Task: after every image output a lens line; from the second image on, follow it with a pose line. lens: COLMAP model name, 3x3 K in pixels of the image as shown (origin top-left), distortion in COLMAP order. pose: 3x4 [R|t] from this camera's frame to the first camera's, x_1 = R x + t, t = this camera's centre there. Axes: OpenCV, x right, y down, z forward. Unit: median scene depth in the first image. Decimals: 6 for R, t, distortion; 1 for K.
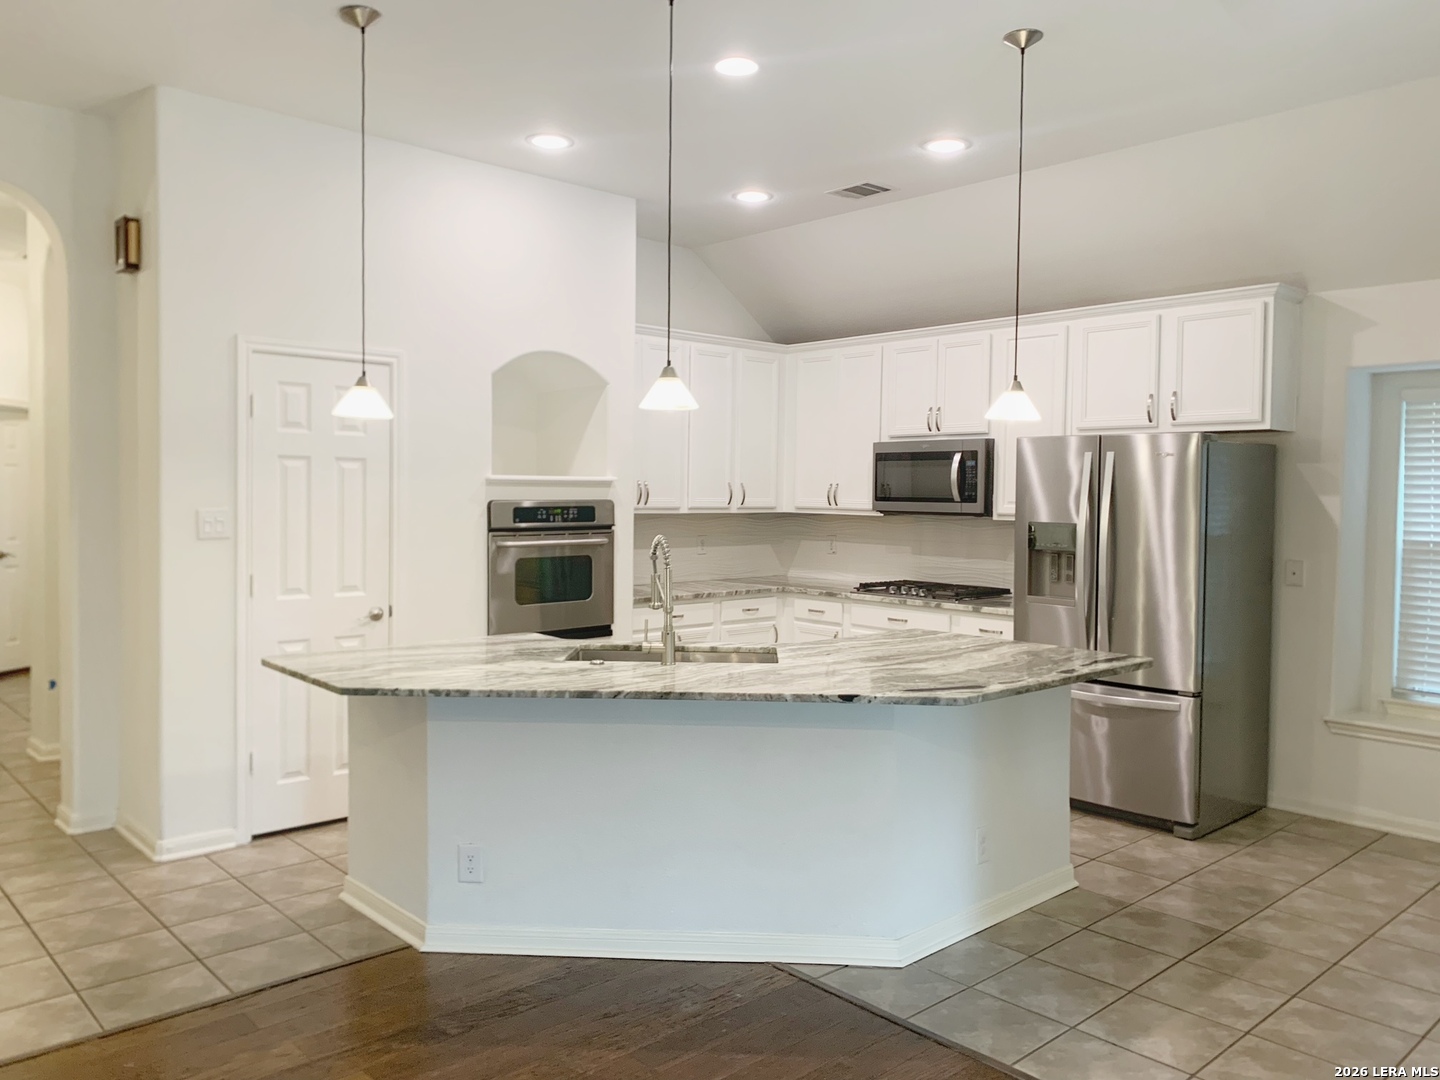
lens RADIAL K [[1096.6, 0, 717.2], [0, 1096.6, 525.9], [0, 0, 1]] dist [0.030162, -0.018727]
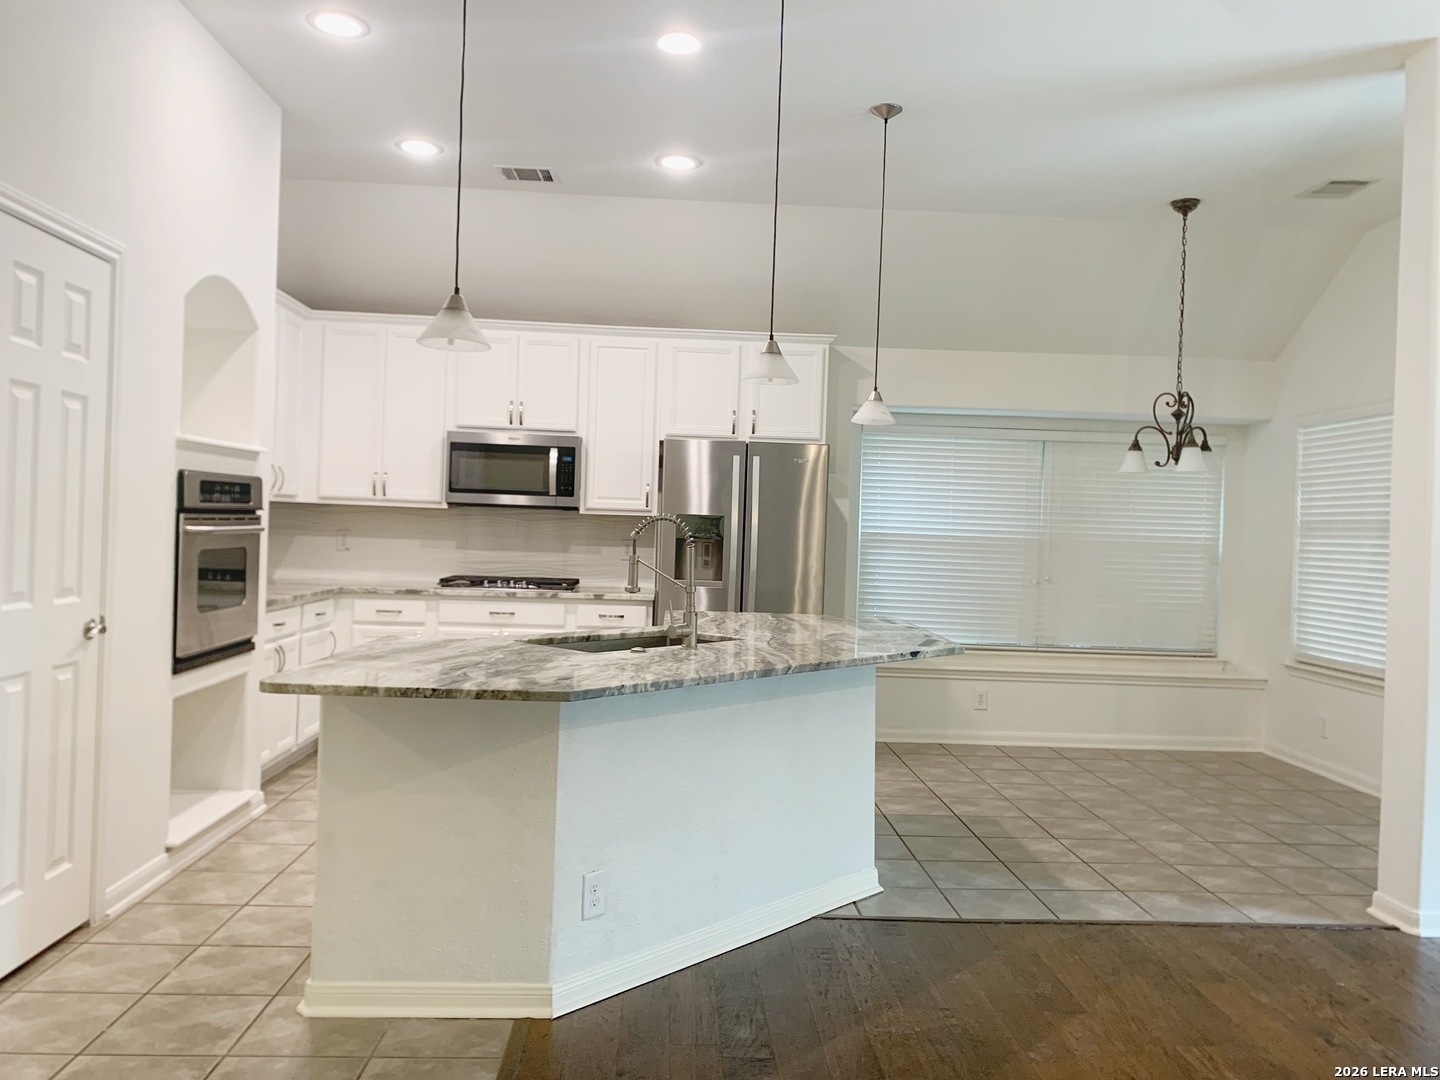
lens RADIAL K [[1096.6, 0, 718.4], [0, 1096.6, 526.7], [0, 0, 1]] dist [0.030162, -0.018727]
pose [[0.641081, 0.011968, 0.767380, -0.492406], [-0.003620, 0.999914, -0.012571, 0.020750], [-0.767465, 0.005281, 0.641069, 0.232249]]
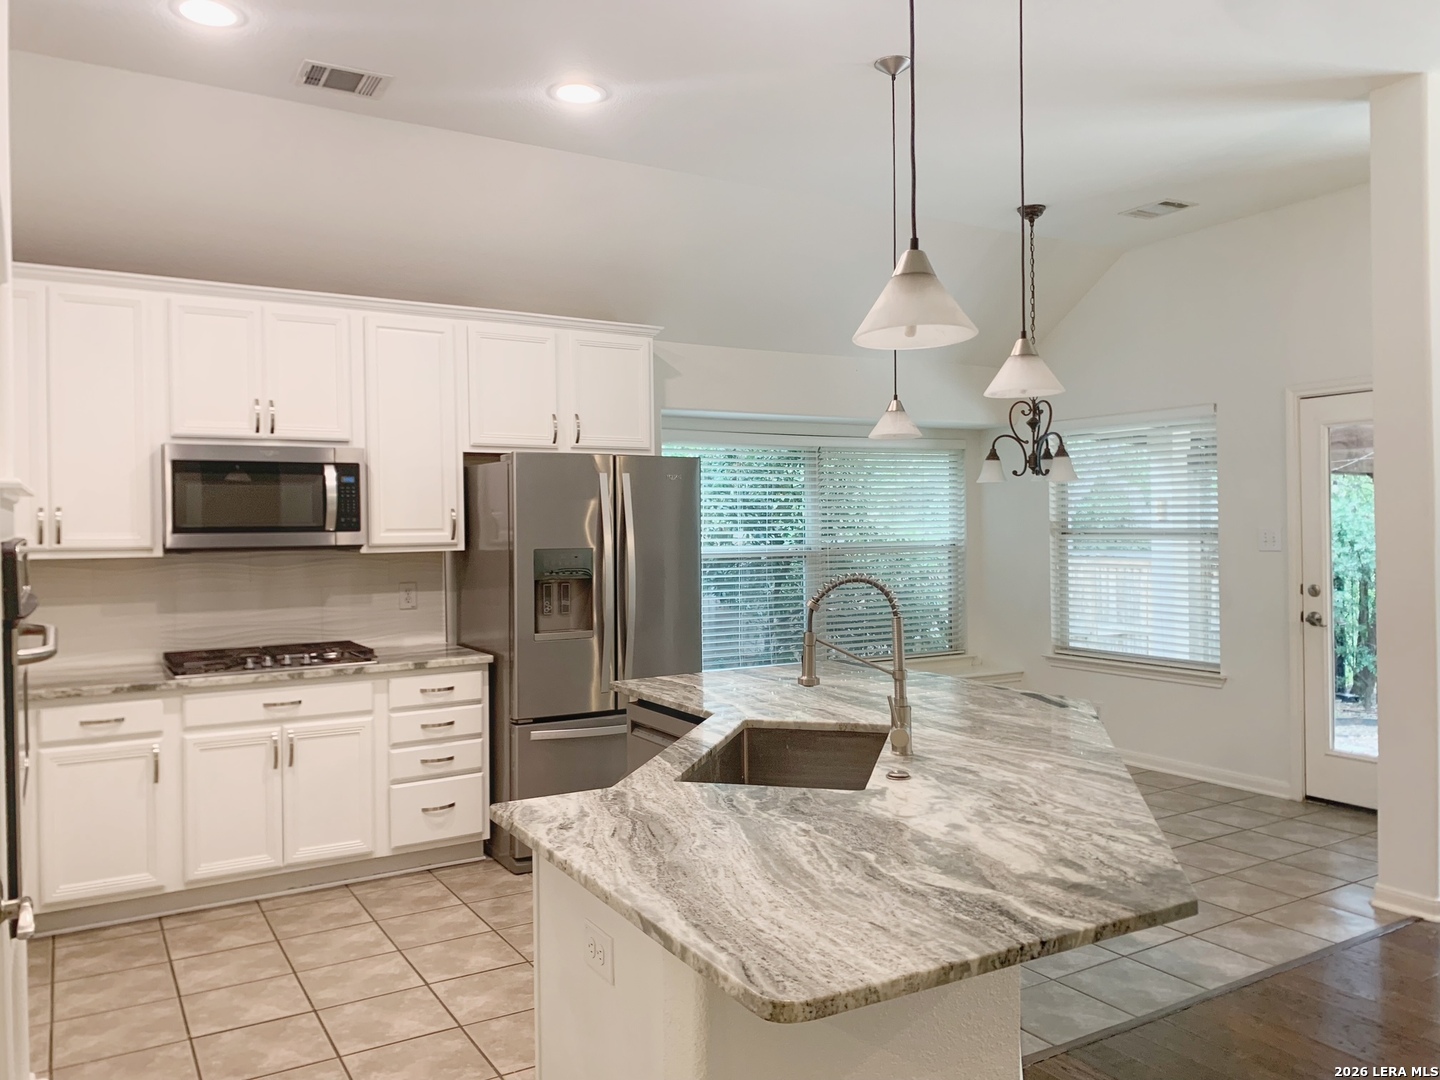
lens RADIAL K [[1096.6, 0, 725.2], [0, 1096.6, 537.2], [0, 0, 1]] dist [0.030162, -0.018727]
pose [[0.190624, -0.024582, 0.981355, -0.486698], [0.043482, 0.998917, 0.016576, -0.019287], [-0.980700, 0.039511, 0.191487, 0.621763]]
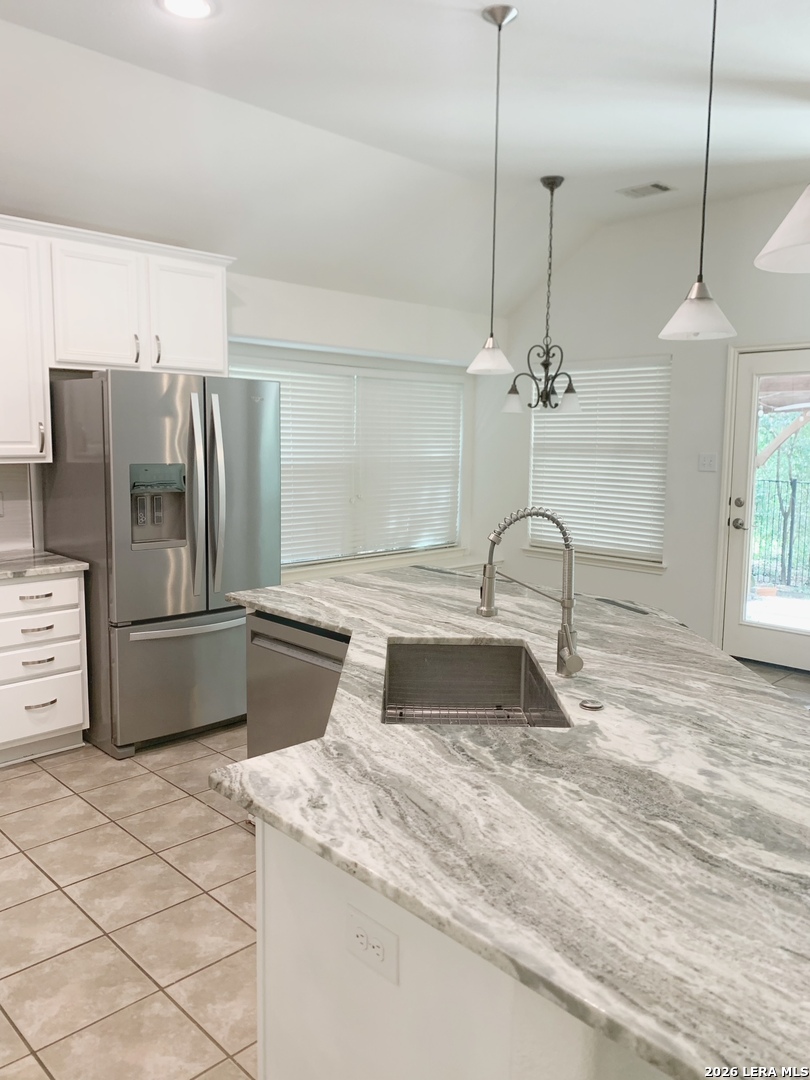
lens RADIAL K [[822.4, 0, 406.8], [0, 822.4, 541.7], [0, 0, 1]] dist [0.030162, -0.018727]
pose [[-0.043613, -0.140078, 0.989179, -0.379175], [0.017266, 0.989868, 0.140937, -0.030290], [-0.998899, 0.023226, -0.040752, 0.724294]]
